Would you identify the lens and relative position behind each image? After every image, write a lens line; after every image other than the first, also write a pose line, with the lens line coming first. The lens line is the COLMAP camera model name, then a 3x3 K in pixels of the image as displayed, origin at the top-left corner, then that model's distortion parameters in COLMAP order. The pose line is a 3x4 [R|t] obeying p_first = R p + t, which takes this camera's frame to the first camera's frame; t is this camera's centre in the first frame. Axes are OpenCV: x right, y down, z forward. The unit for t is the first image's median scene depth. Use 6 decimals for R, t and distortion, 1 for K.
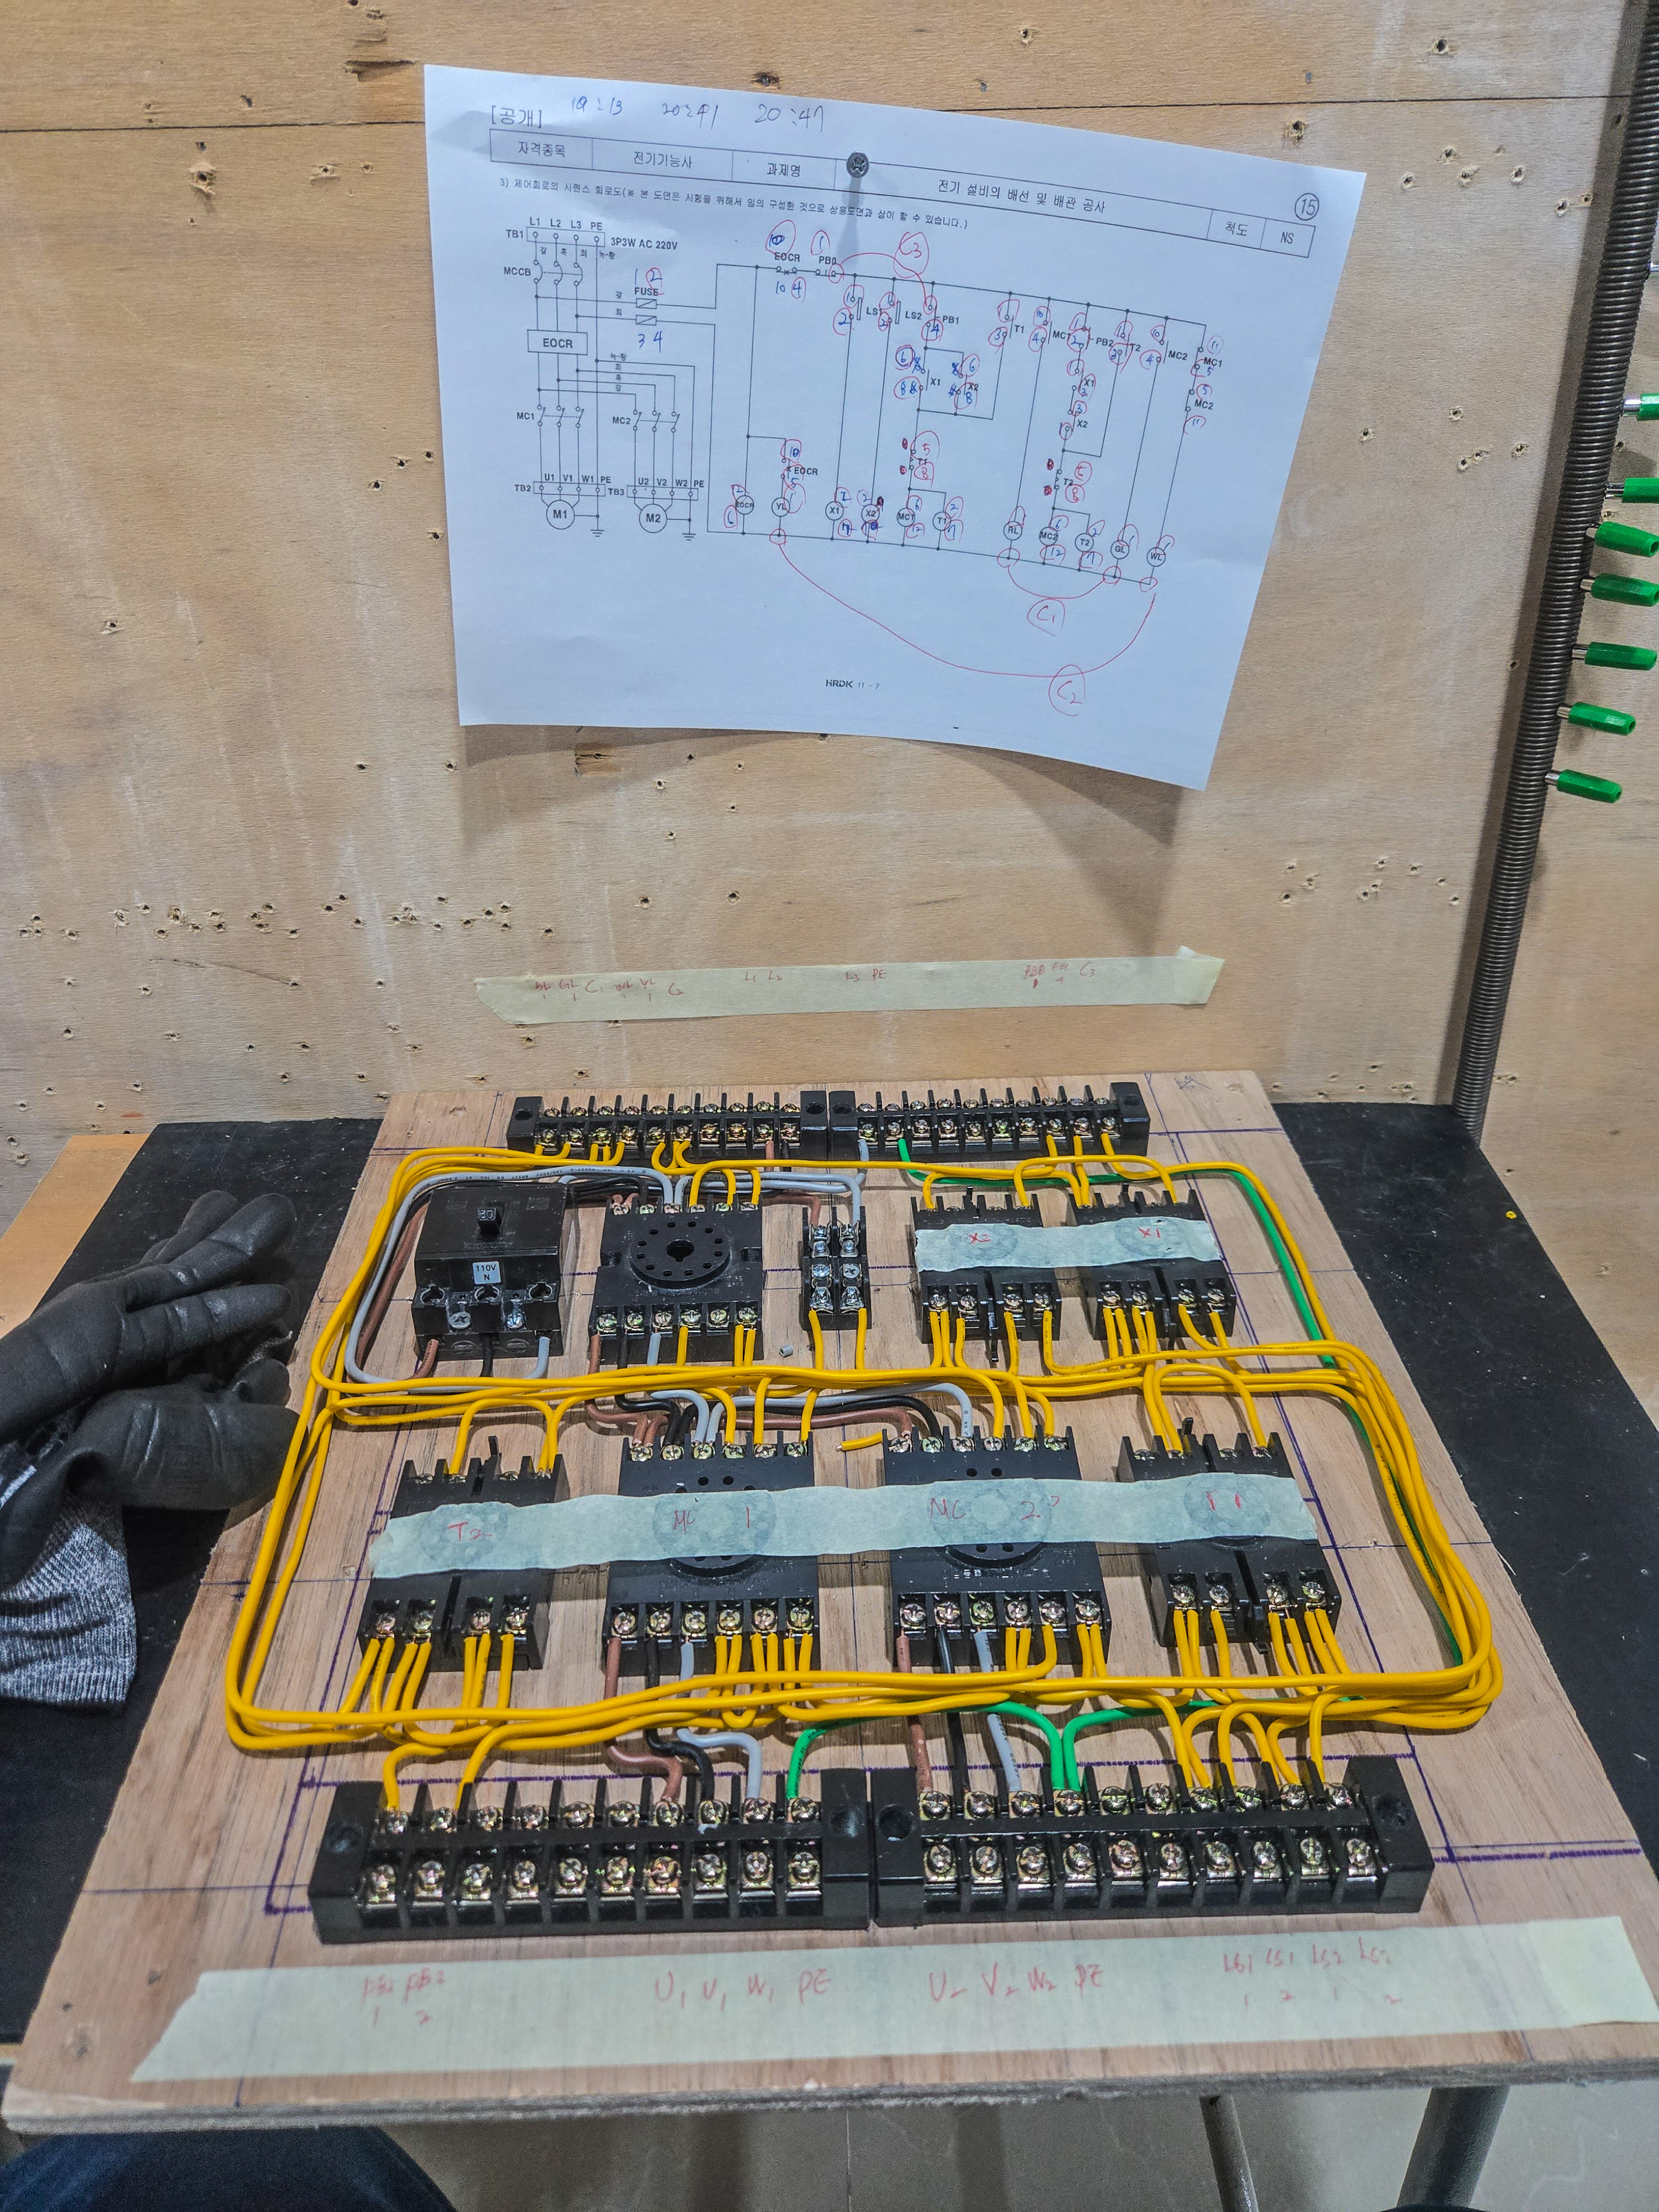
lens RADIAL K [[1506.9, 0, 813.0], [0, 1506.9, 1122.2], [0, 0, 1]] dist [0.034126, -0.035578]
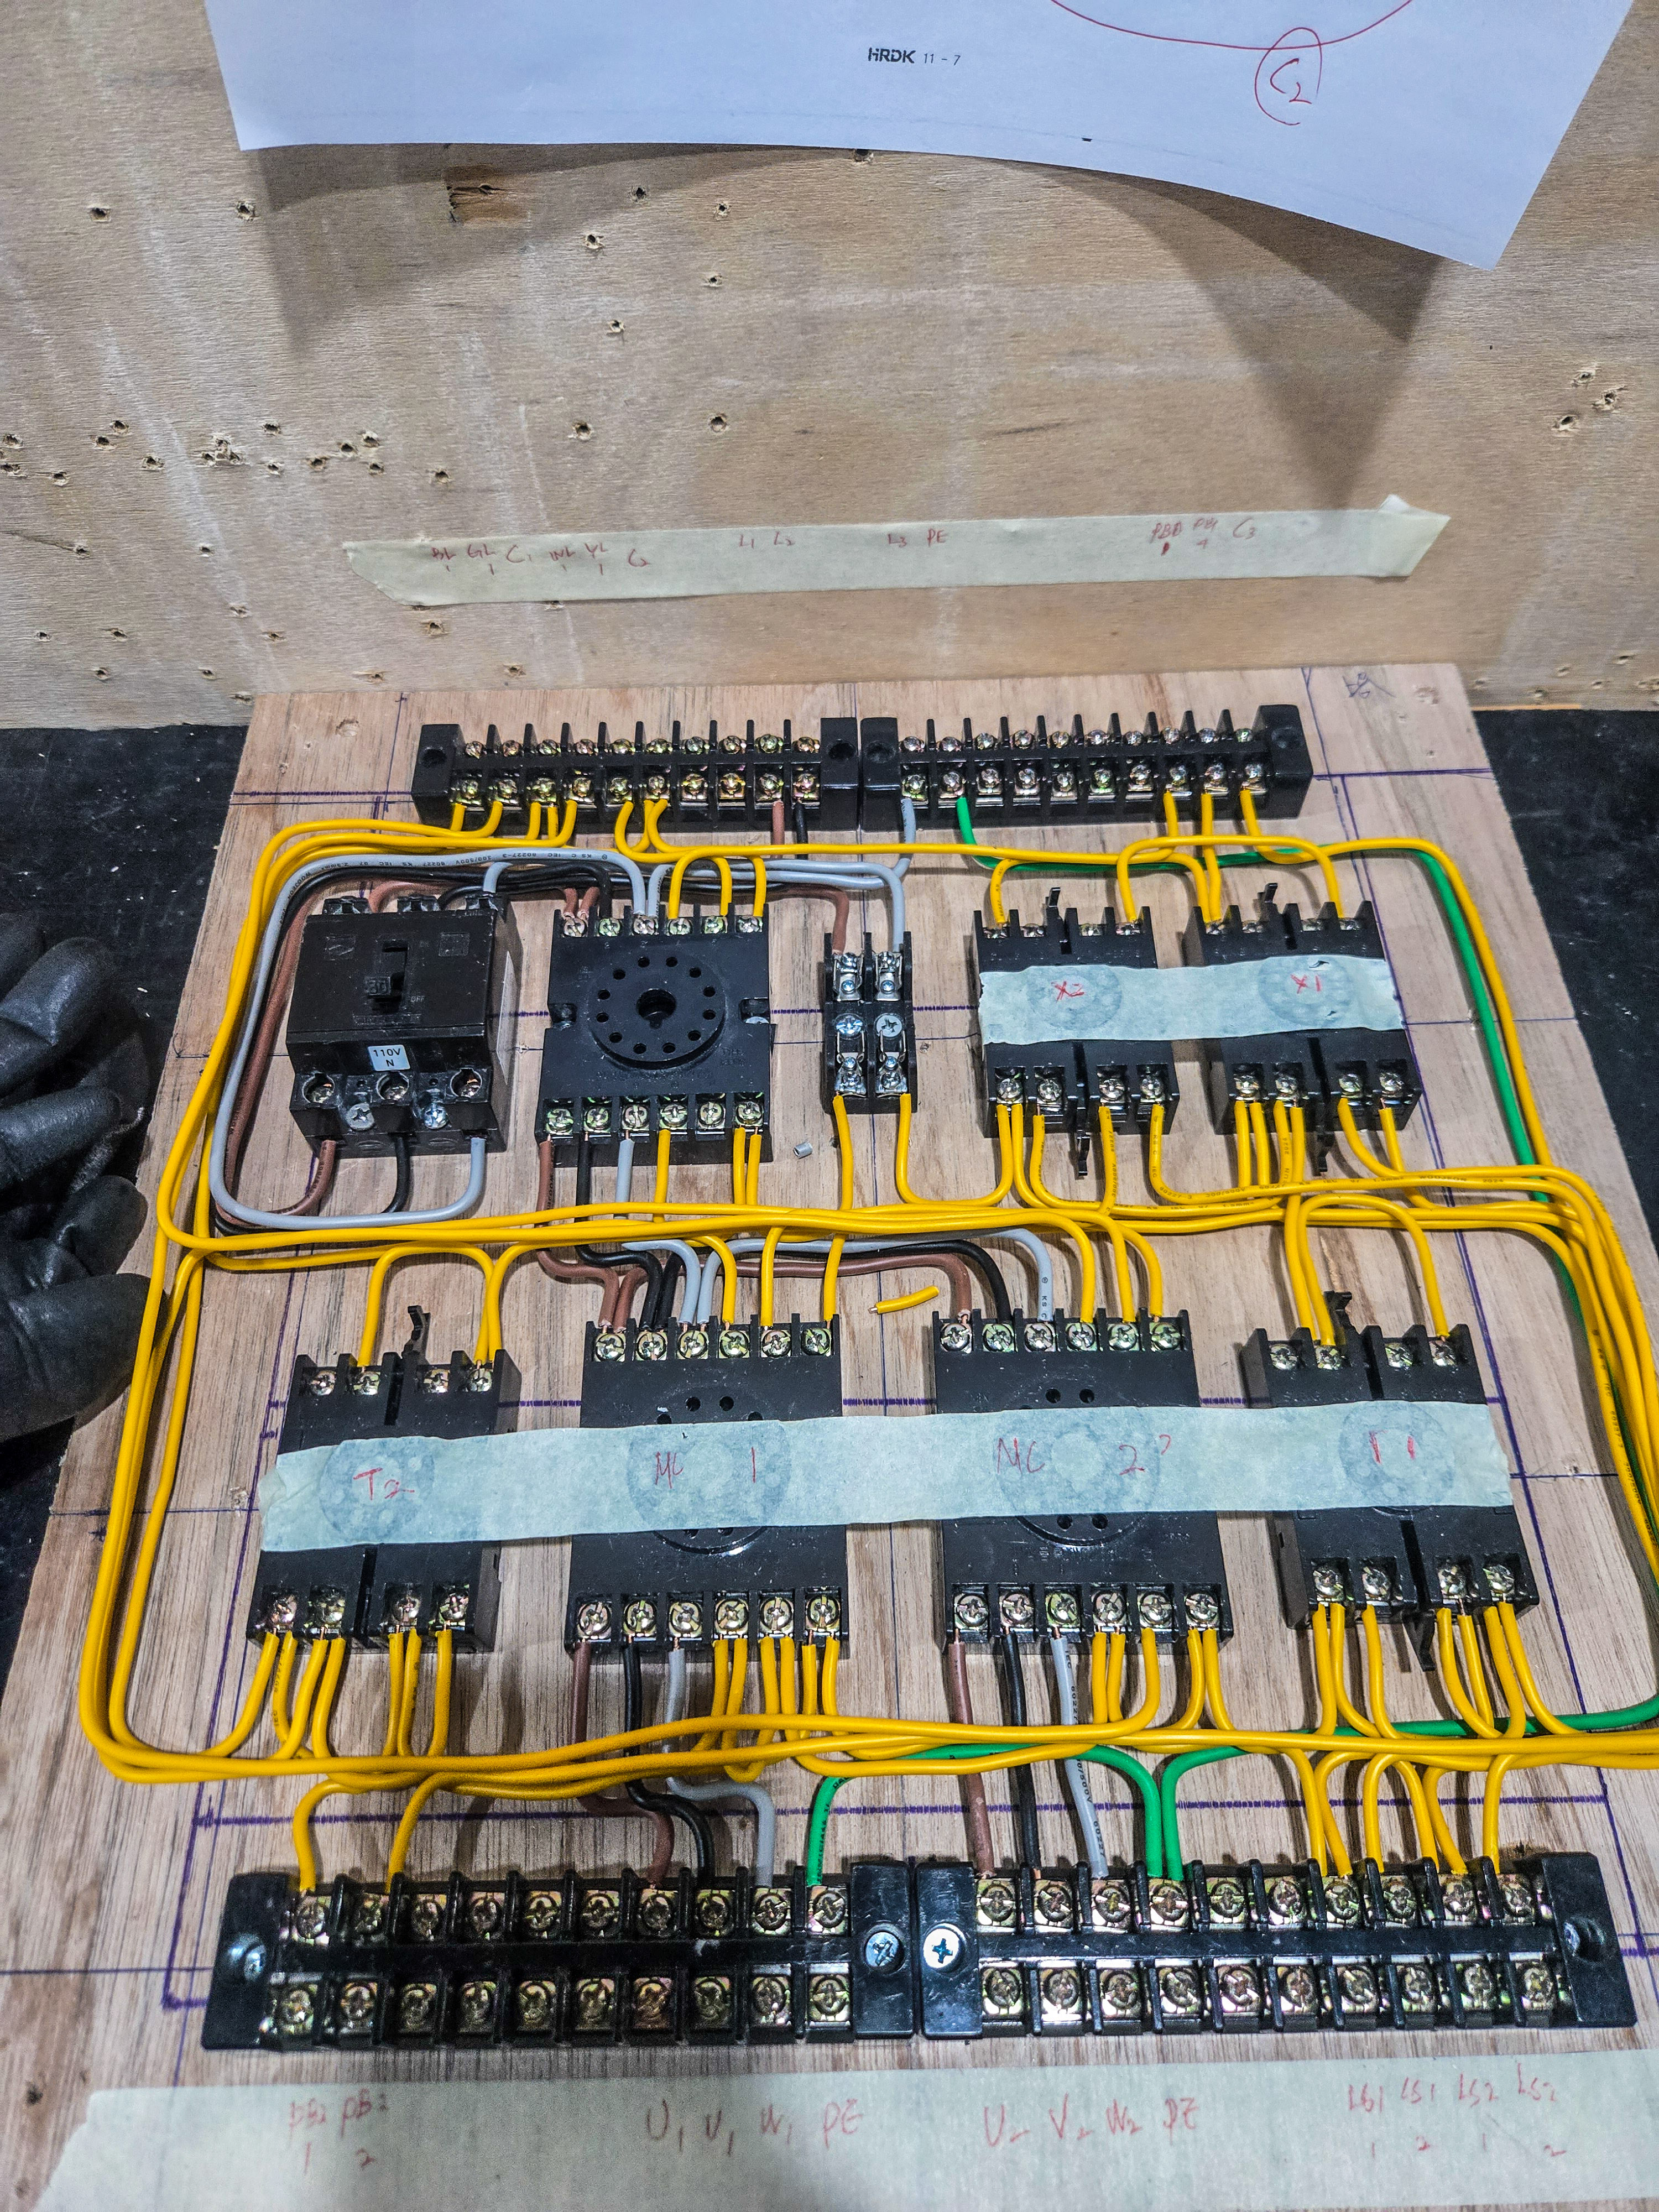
lens RADIAL K [[1506.9, 0, 820.2], [0, 1506.9, 1107.1], [0, 0, 1]] dist [0.034126, -0.035578]
pose [[0.999989, 0.003210, -0.003444, -0.006735], [-0.001488, 0.909455, 0.415800, -0.180202], [0.004467, -0.415791, 0.909449, 0.331817]]
